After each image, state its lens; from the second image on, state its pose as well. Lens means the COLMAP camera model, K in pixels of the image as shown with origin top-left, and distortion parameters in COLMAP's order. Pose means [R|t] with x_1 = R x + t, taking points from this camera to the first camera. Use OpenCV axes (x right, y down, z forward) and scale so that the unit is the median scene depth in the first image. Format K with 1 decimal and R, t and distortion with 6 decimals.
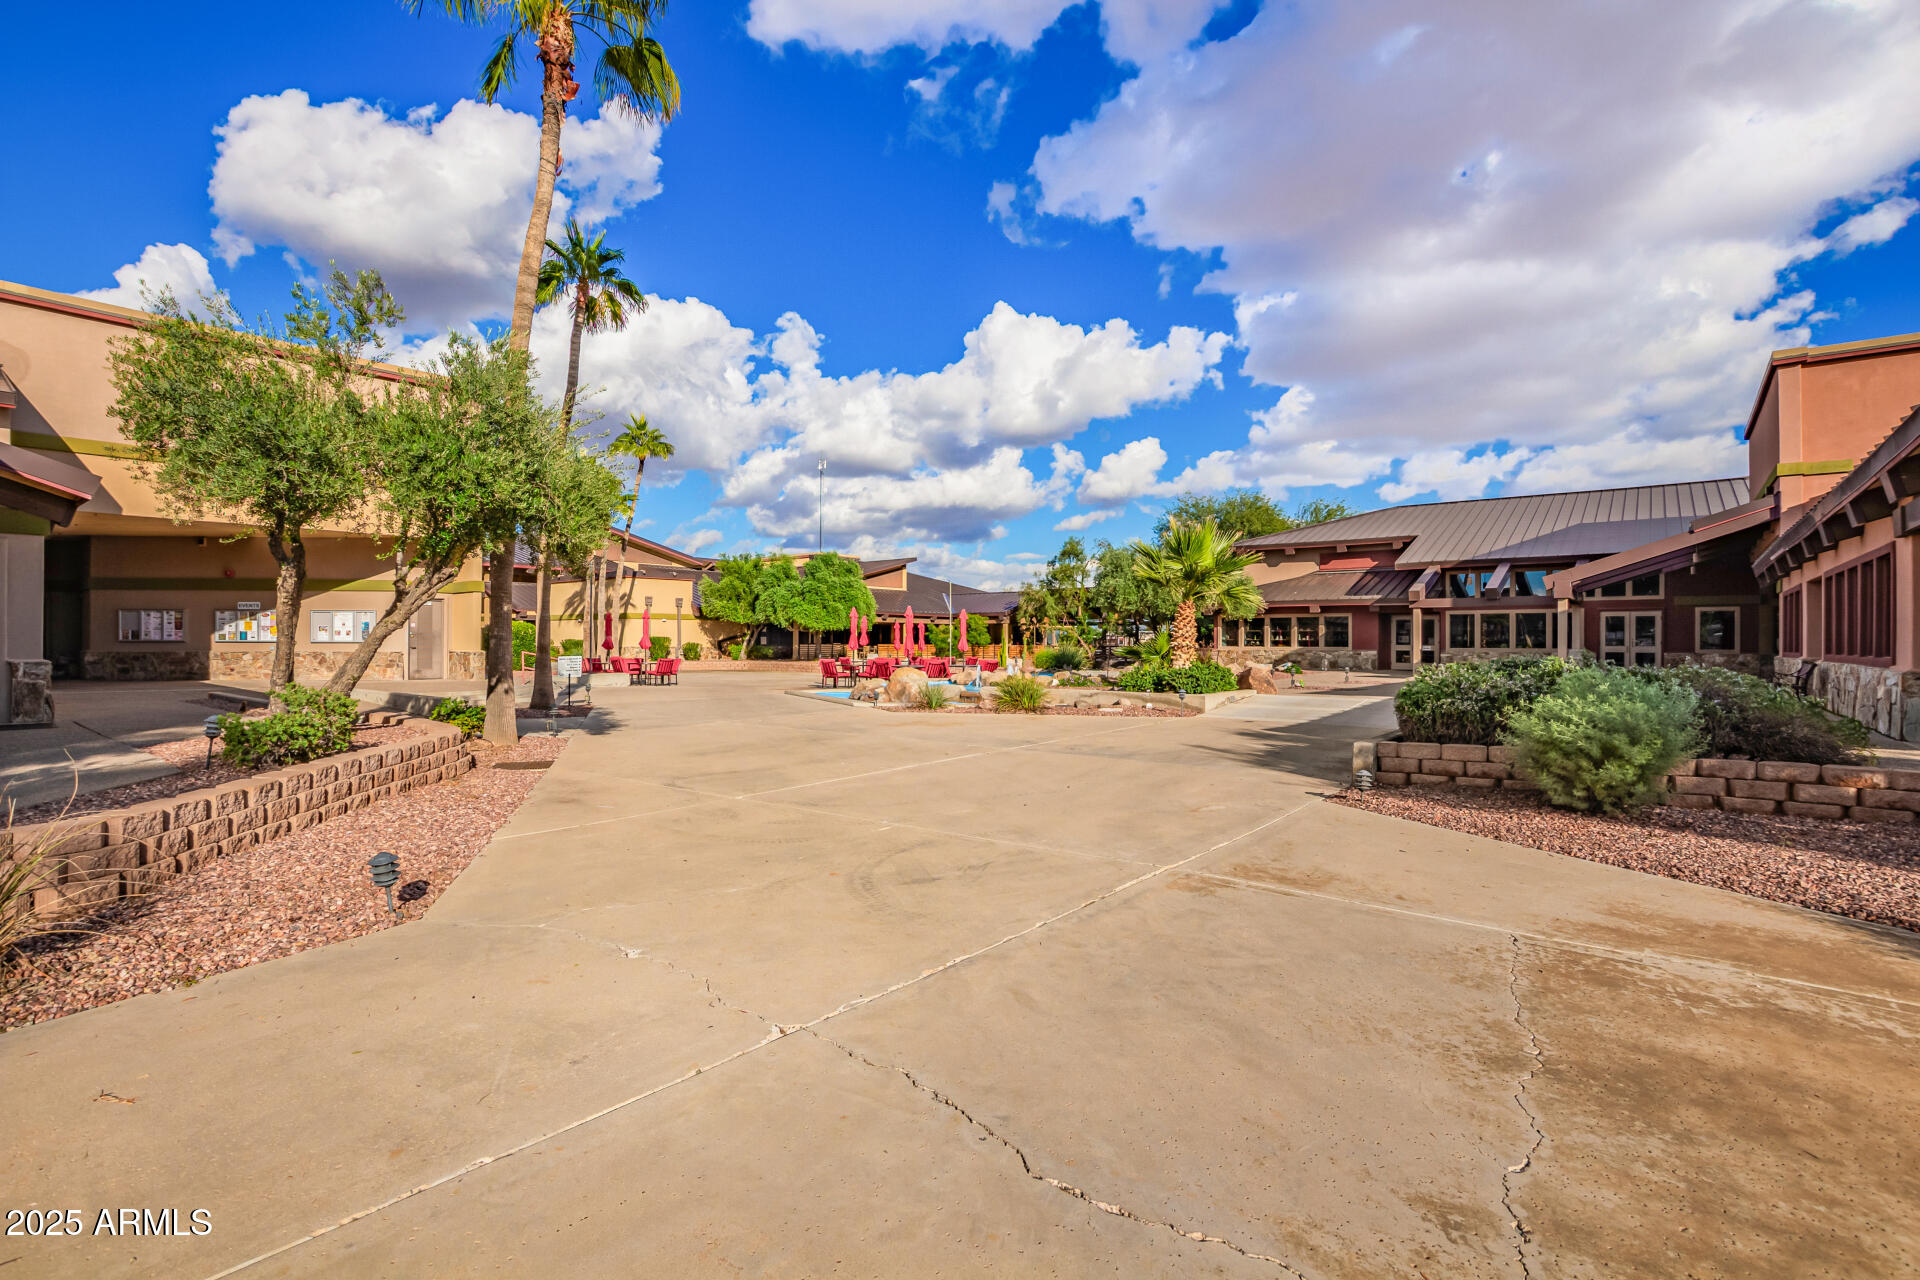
lens RADIAL K [[889.5, 0, 960.0], [0, 889.5, 640.0], [0, 0, 1]] dist [0.071276, -0.000007]
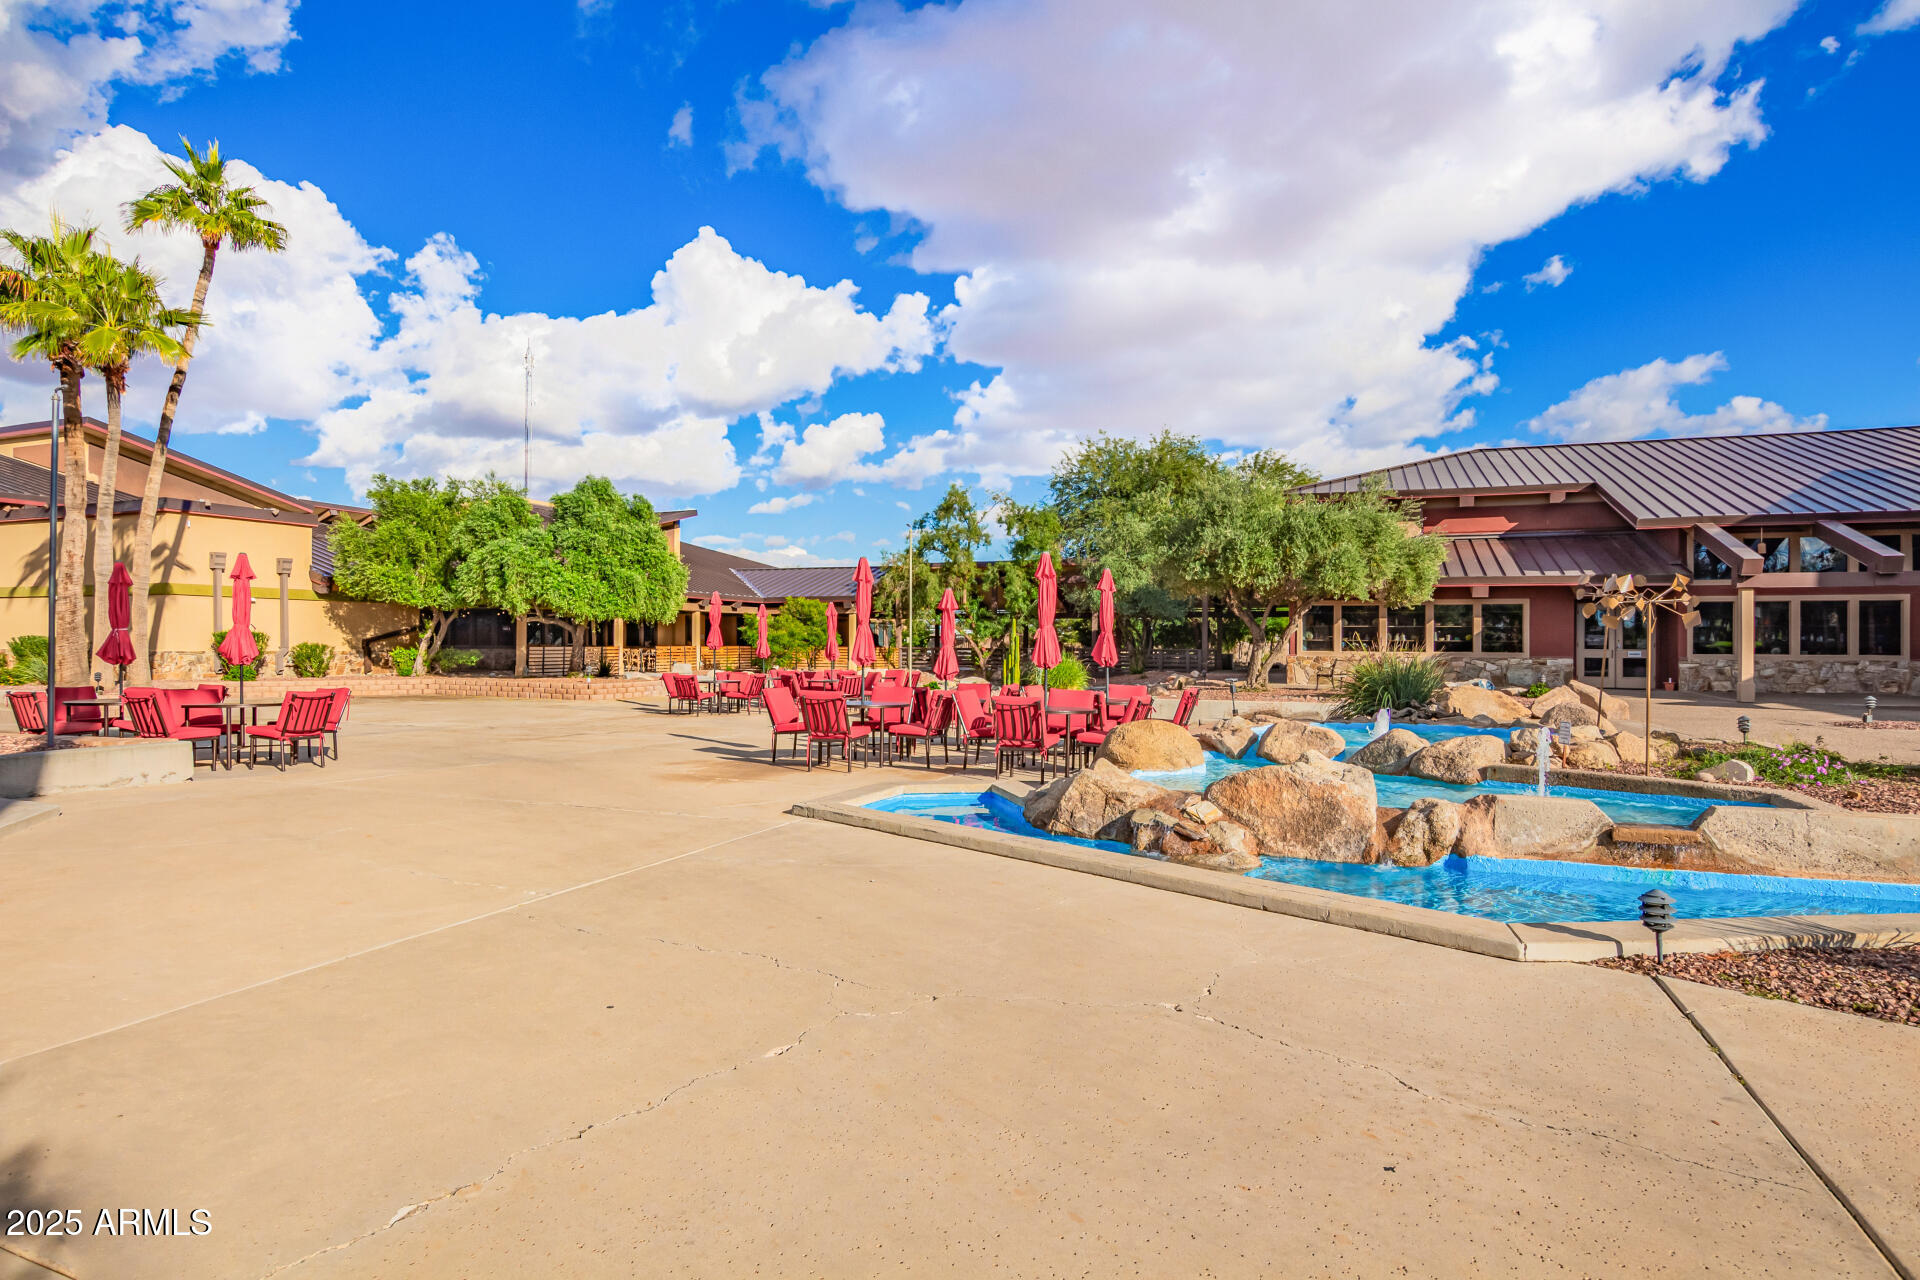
lens RADIAL K [[1030.4, 0, 960.0], [0, 1030.4, 640.0], [0, 0, 1]] dist [0.001242, 0.000329]
pose [[0.955747, 0.002380, 0.294179, -0.116931], [-0.002495, 0.999997, 0.000016, -0.000005], [-0.294178, -0.000749, 0.955750, 0.317001]]
